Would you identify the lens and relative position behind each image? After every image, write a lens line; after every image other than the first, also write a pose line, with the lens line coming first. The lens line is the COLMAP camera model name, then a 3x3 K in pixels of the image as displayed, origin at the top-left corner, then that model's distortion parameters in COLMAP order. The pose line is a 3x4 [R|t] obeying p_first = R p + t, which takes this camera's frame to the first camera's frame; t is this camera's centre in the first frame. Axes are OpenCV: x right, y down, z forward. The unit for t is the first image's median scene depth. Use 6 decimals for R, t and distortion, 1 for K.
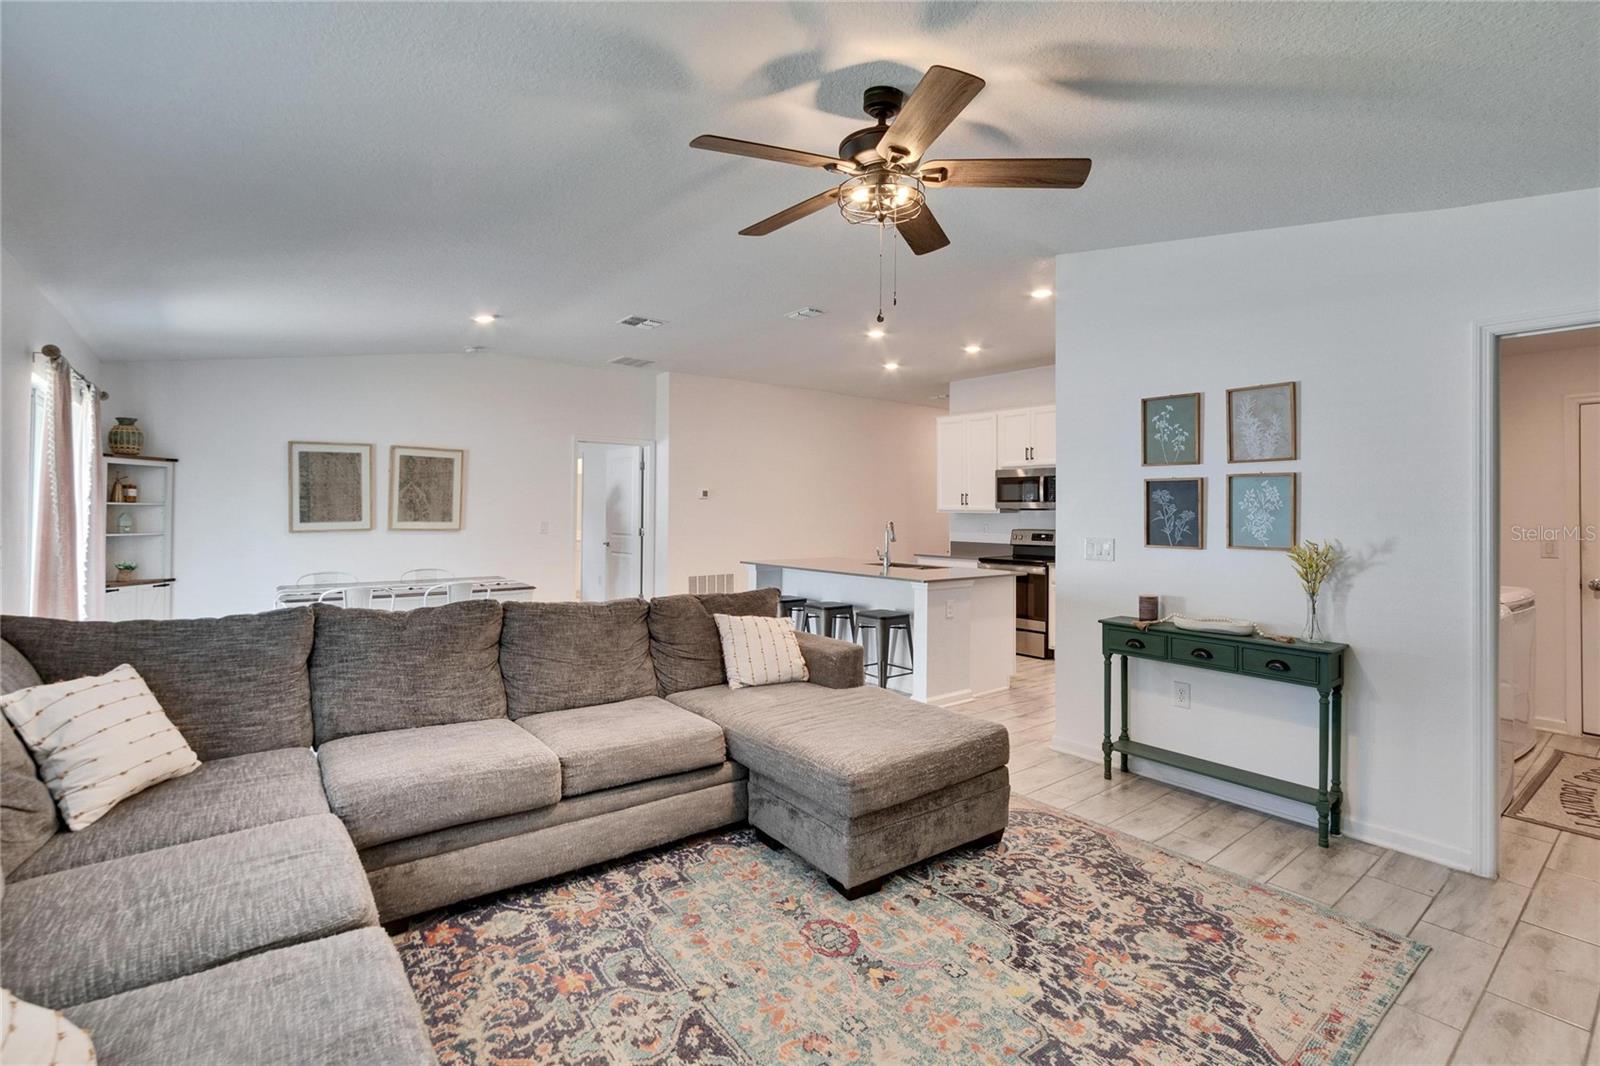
lens RADIAL K [[709.4, 0, 799.0], [0, 709.4, 506.5], [0, 0, 1]] dist [-0.007548, 0.003678]
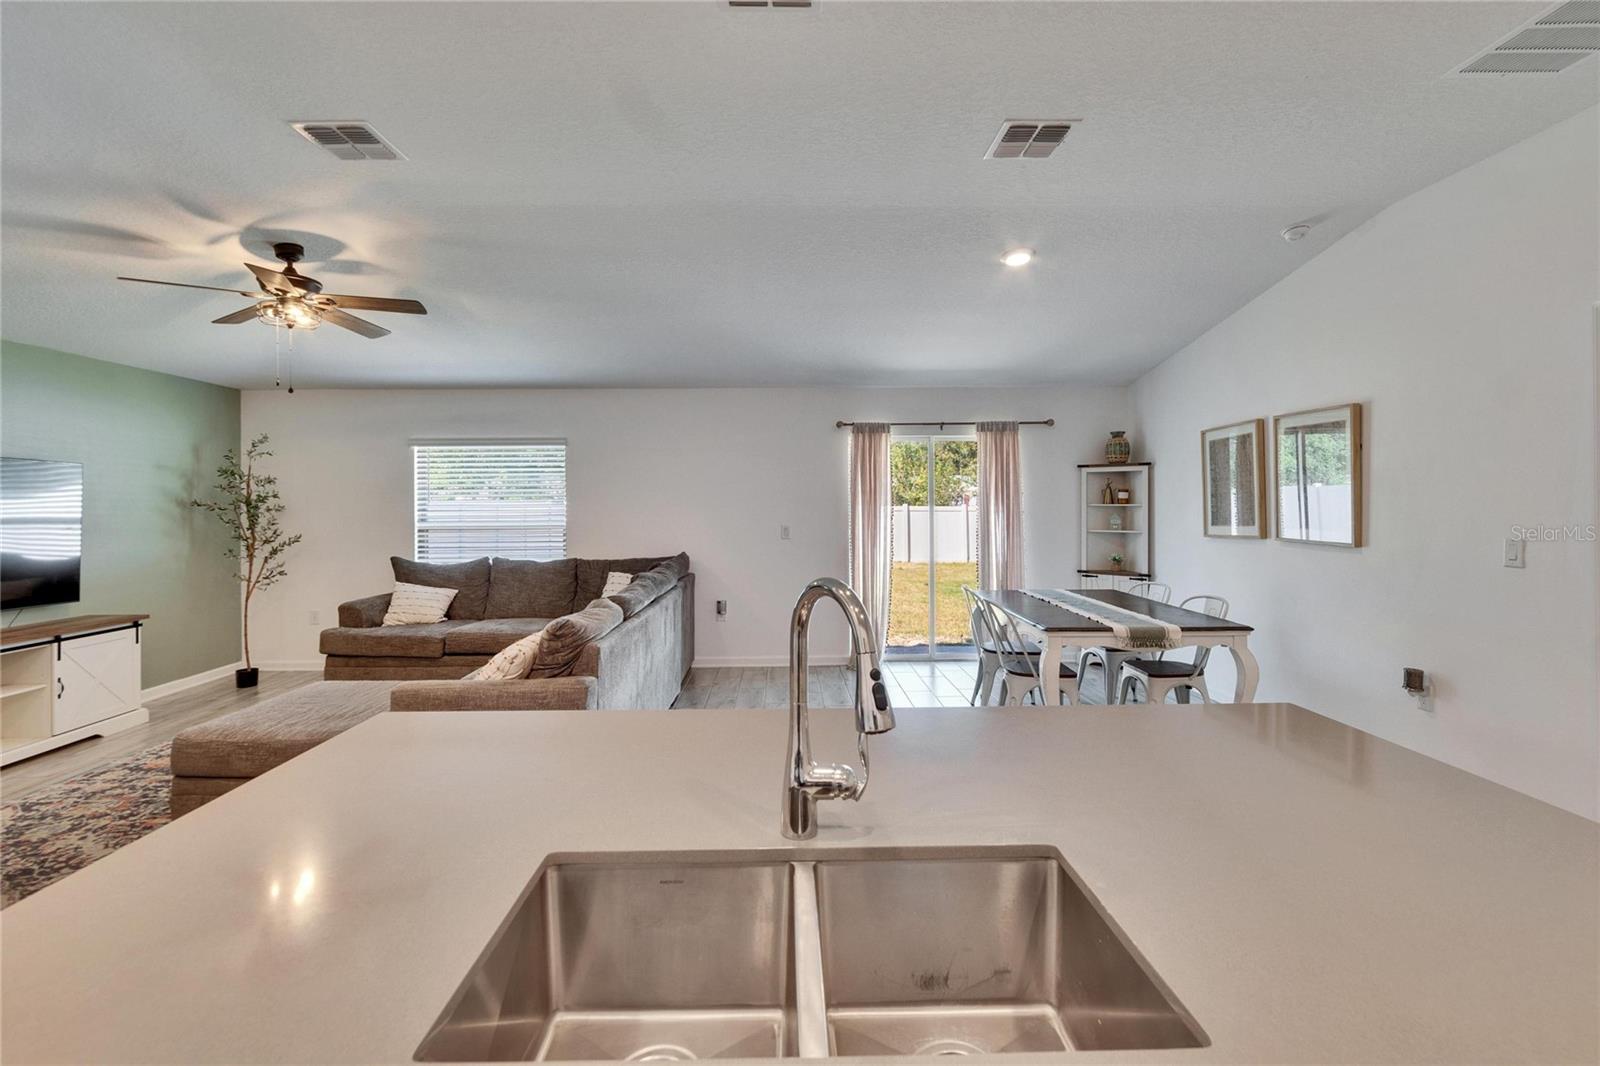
lens RADIAL K [[709.4, 0, 790.4], [0, 709.4, 505.2], [0, 0, 1]] dist [-0.007548, 0.003678]
pose [[-0.613160, -0.003195, -0.789953, 0.561982], [0.006481, 0.999938, -0.009074, 0.006678], [0.789933, -0.010684, -0.613101, 2.352637]]
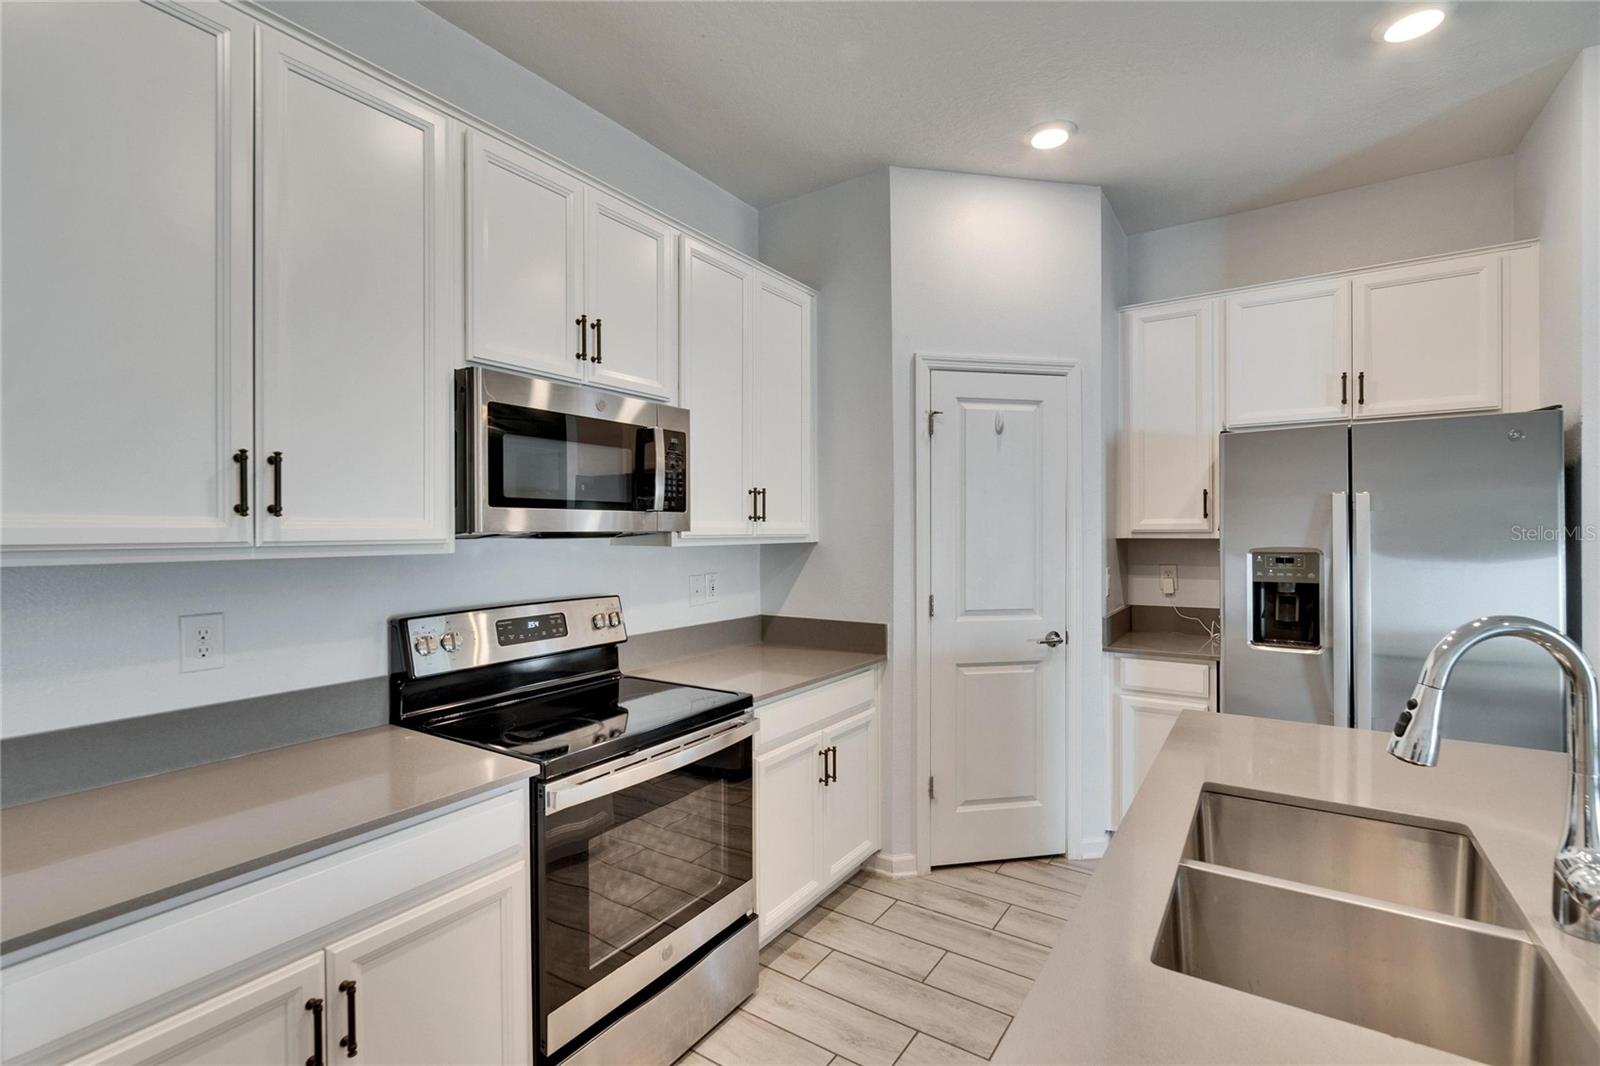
lens RADIAL K [[709.4, 0, 782.6], [0, 709.4, 533.3], [0, 0, 1]] dist [-0.007548, 0.003678]
pose [[-0.293264, -0.007790, 0.956000, 0.082801], [-0.000570, 0.999968, 0.007973, 0.001603], [-0.956031, 0.001793, -0.293260, 2.550882]]
